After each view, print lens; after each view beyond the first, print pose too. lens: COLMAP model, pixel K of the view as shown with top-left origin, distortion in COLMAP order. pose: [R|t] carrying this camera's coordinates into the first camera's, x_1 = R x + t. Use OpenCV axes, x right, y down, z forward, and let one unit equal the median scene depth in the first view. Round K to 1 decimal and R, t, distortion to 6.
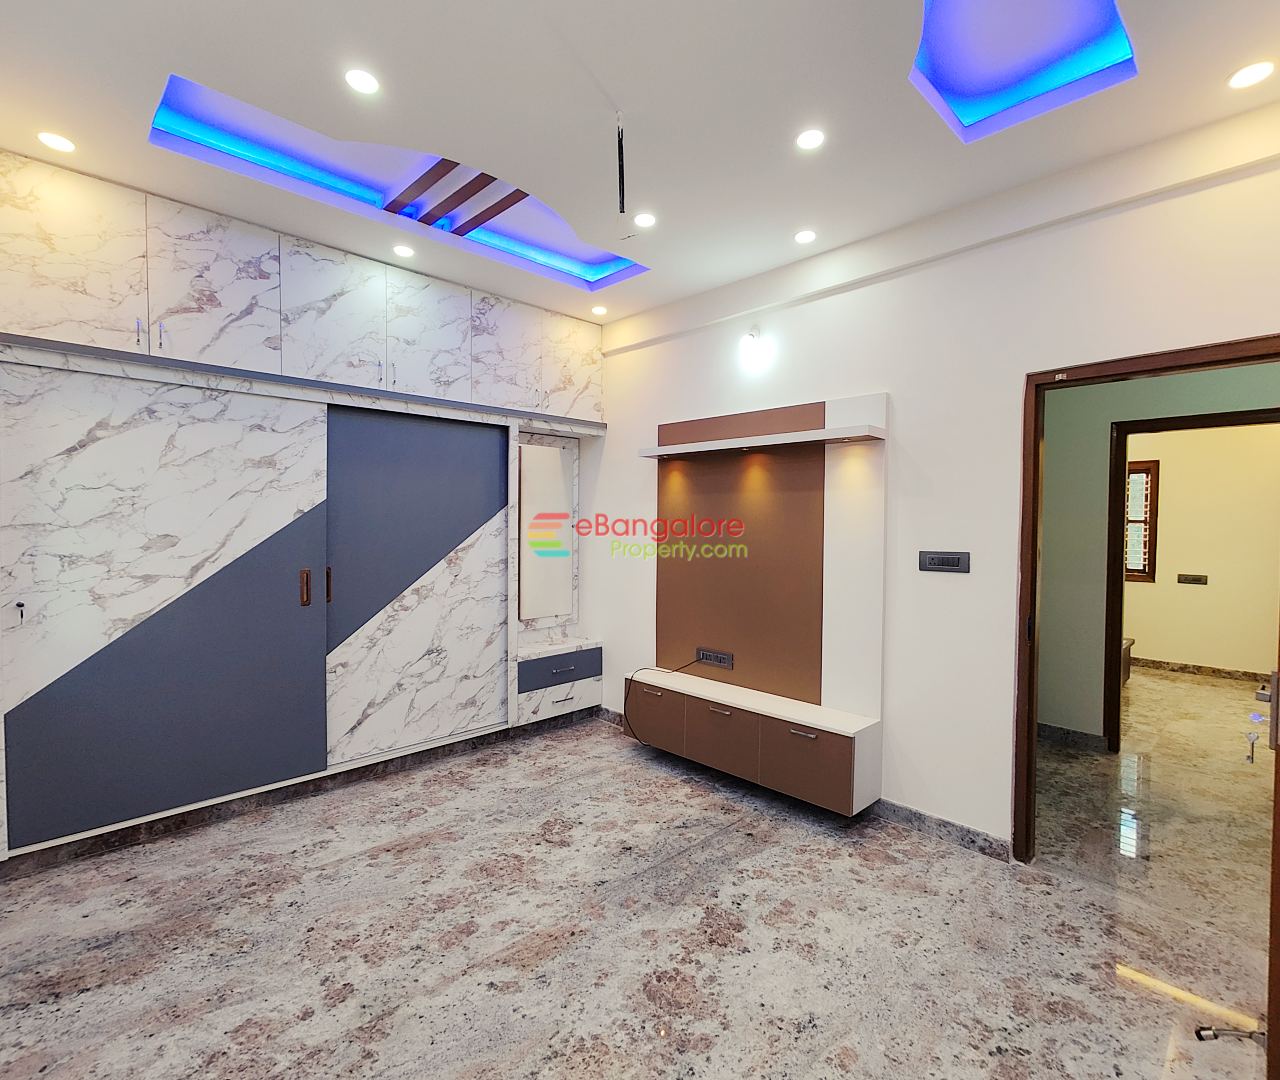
lens RADIAL K [[629.3, 0, 647.2], [0, 629.3, 537.2], [0, 0, 1]] dist [0.000567, 0.003355]
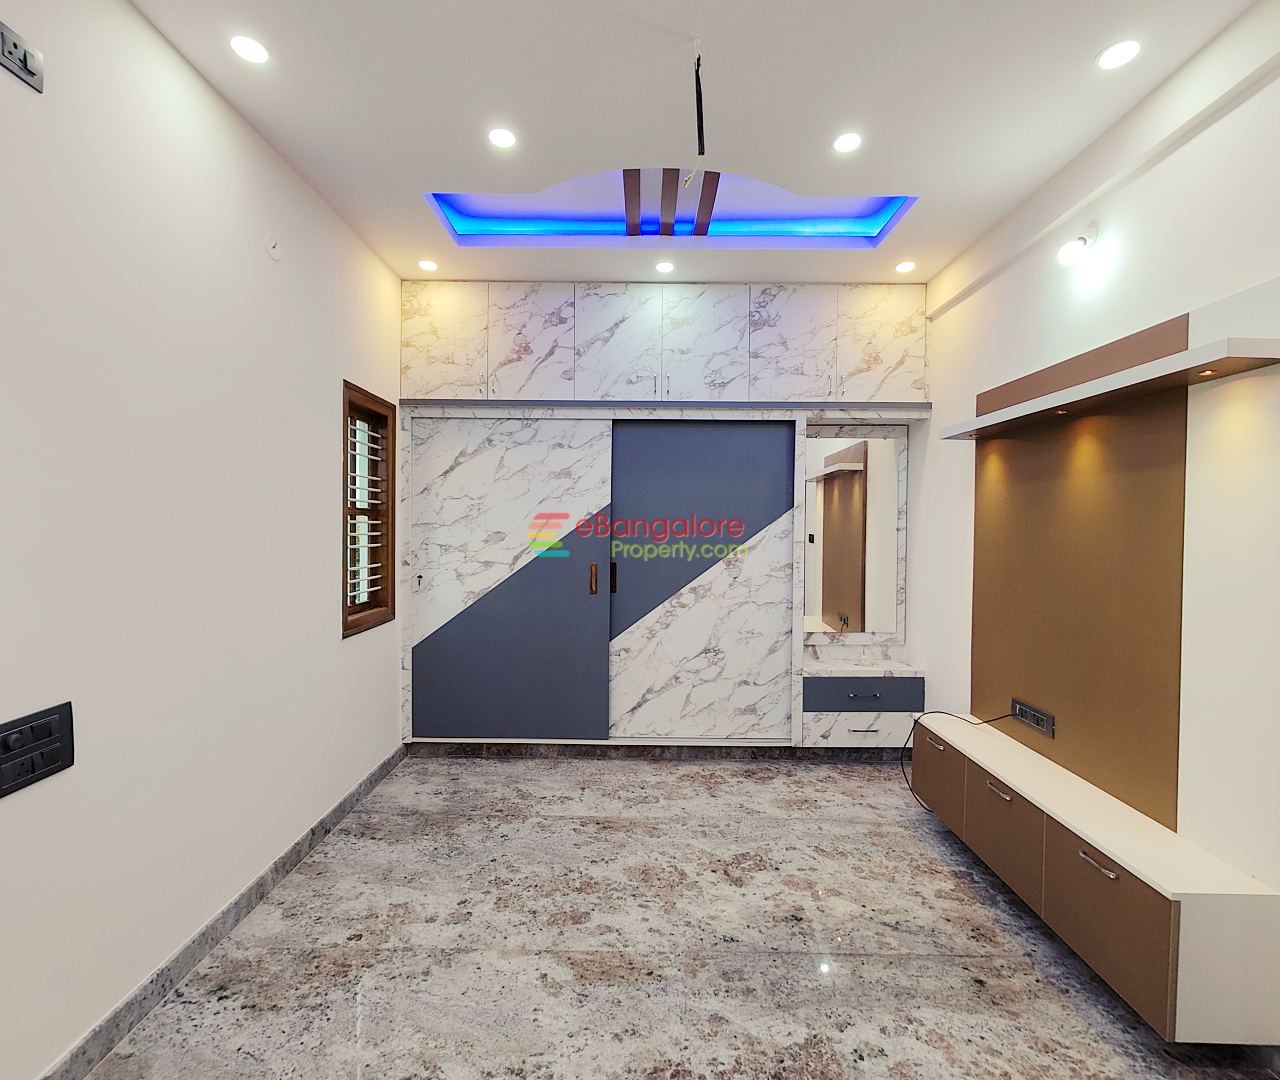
lens RADIAL K [[629.3, 0, 640.2], [0, 629.3, 536.1], [0, 0, 1]] dist [0.000567, 0.003355]
pose [[0.708353, 0.010858, -0.705775, 0.362755], [-0.021532, 0.999749, -0.006230, 0.006741], [0.705530, 0.019610, 0.708408, 0.245085]]
